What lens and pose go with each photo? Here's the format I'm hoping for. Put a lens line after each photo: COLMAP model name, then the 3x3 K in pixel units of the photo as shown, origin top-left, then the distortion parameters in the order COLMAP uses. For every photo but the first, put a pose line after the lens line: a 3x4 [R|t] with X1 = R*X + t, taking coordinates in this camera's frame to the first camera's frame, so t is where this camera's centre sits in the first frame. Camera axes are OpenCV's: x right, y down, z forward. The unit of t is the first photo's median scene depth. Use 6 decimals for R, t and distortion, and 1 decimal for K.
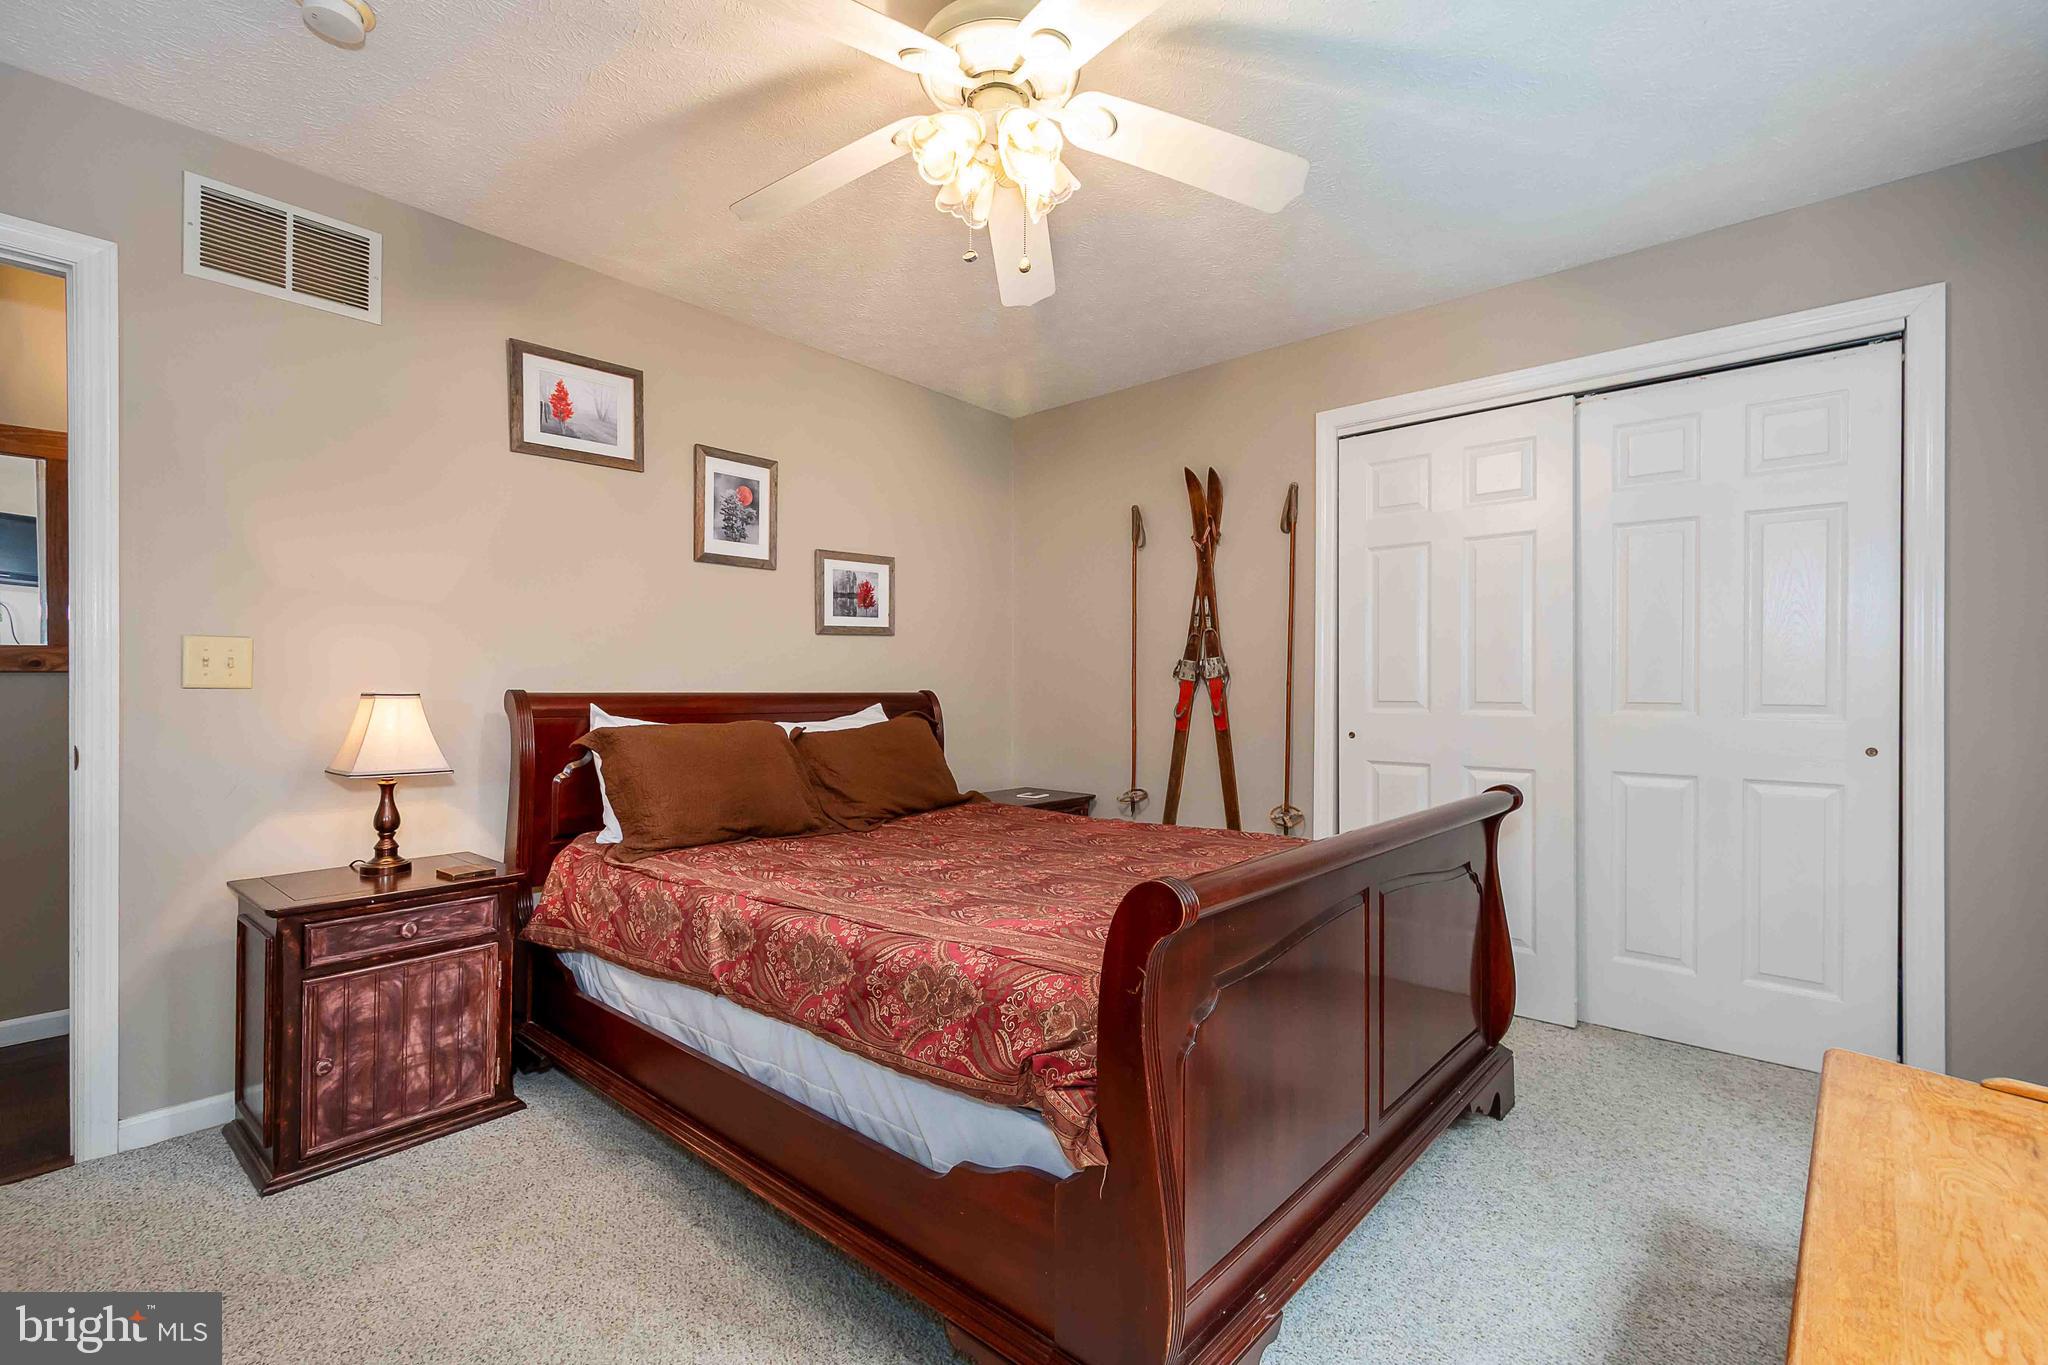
lens RADIAL K [[892.7, 0, 998.9], [0, 892.7, 690.8], [0, 0, 1]] dist [0.005610, -0.000314]
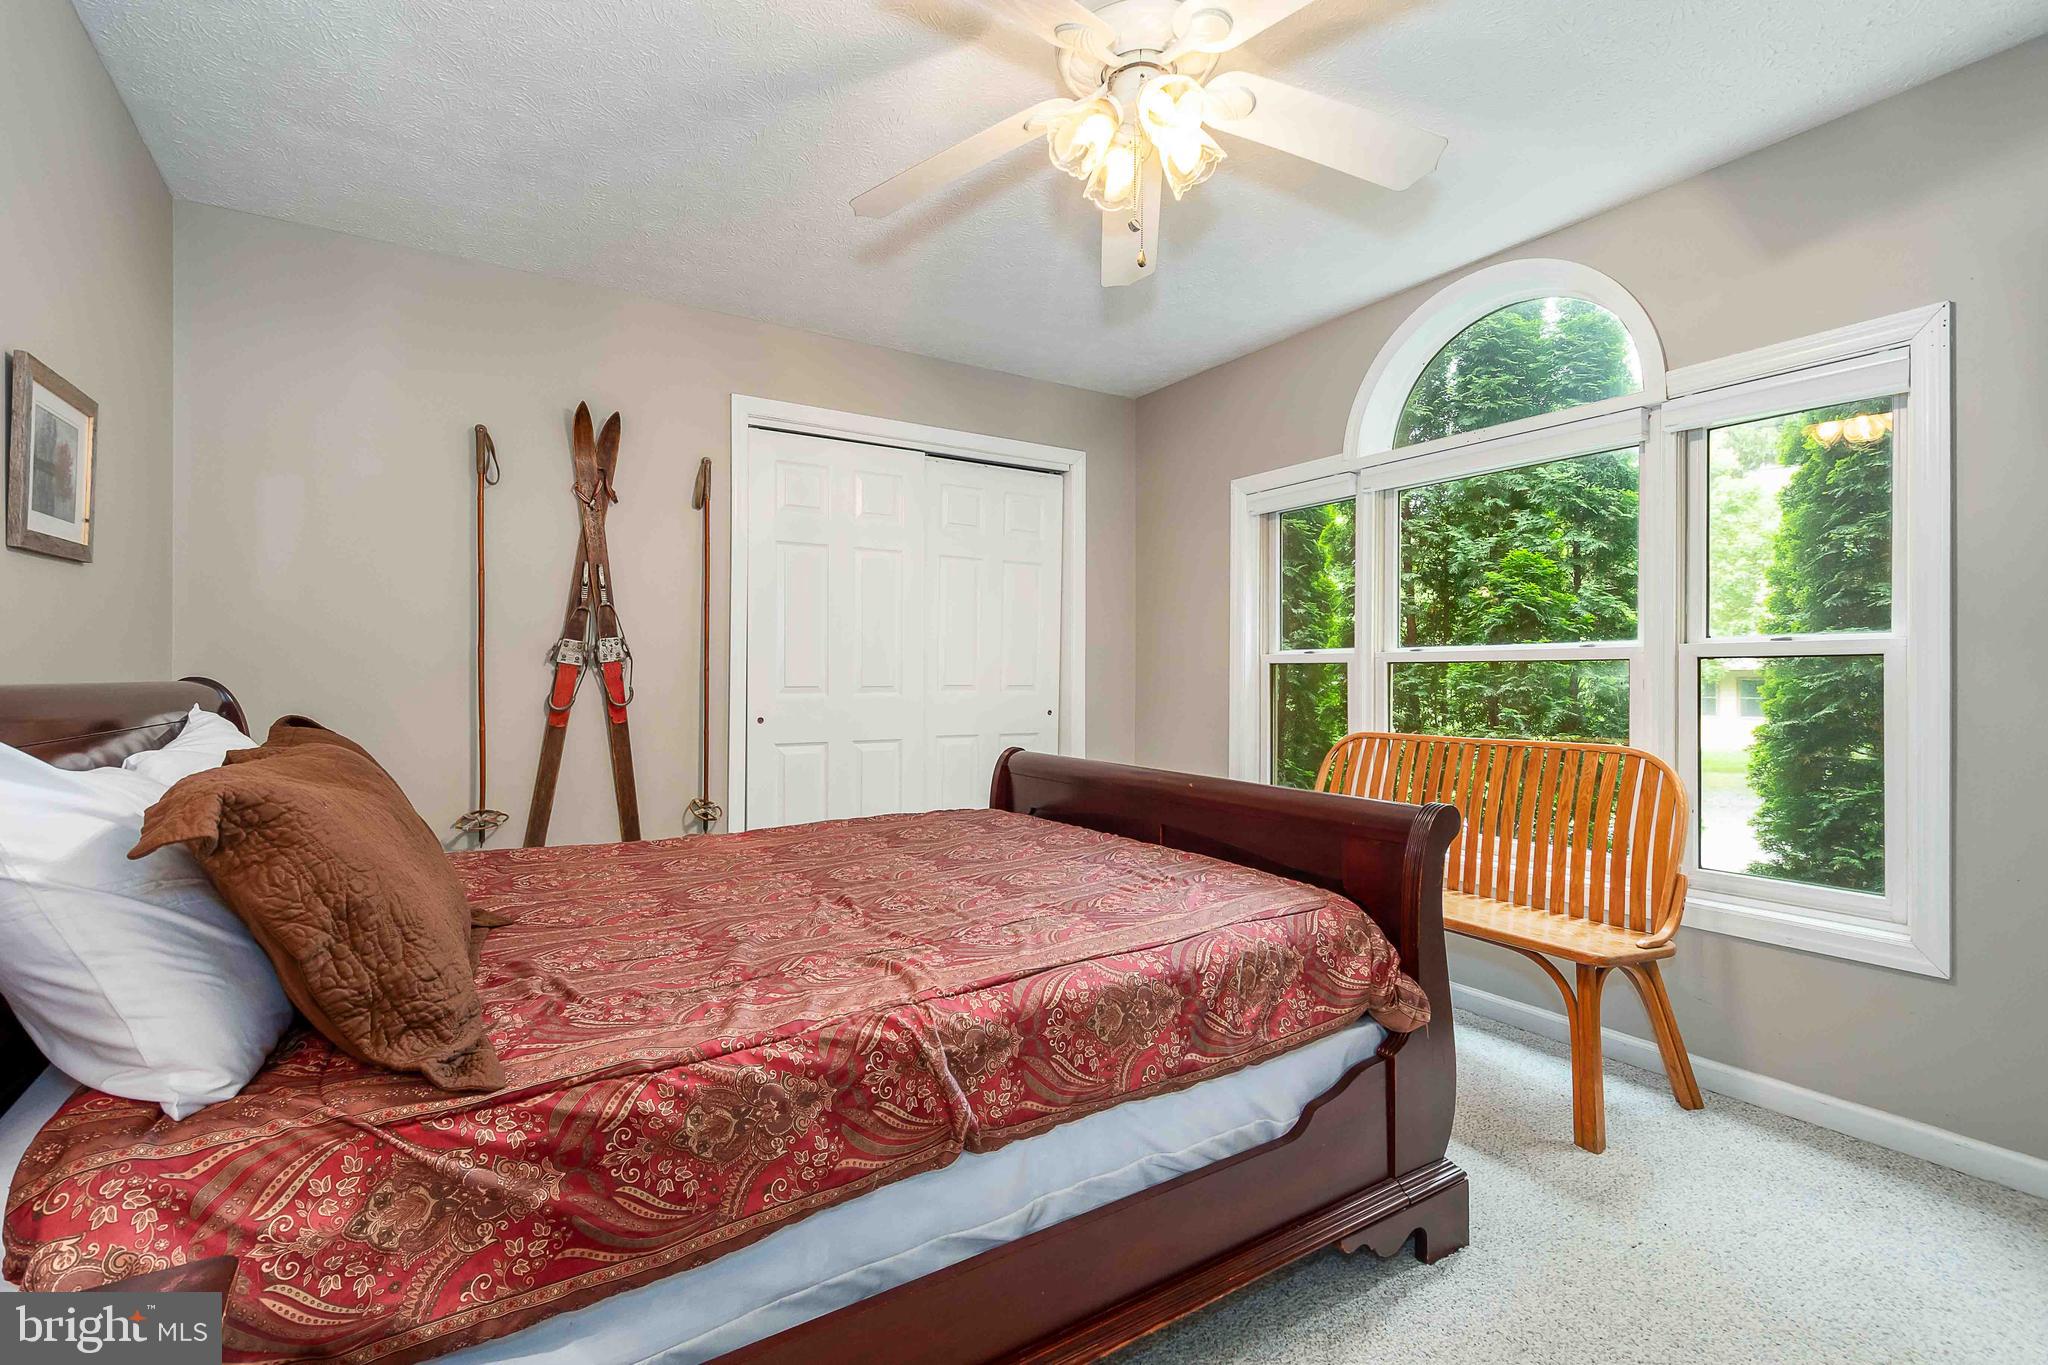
lens RADIAL K [[892.7, 0, 998.9], [0, 892.7, 690.8], [0, 0, 1]] dist [0.005610, -0.000314]
pose [[0.295099, -0.015373, 0.955343, -0.497848], [0.000973, 0.999875, 0.015789, -0.000202], [-0.955466, -0.003730, 0.295077, 0.433292]]
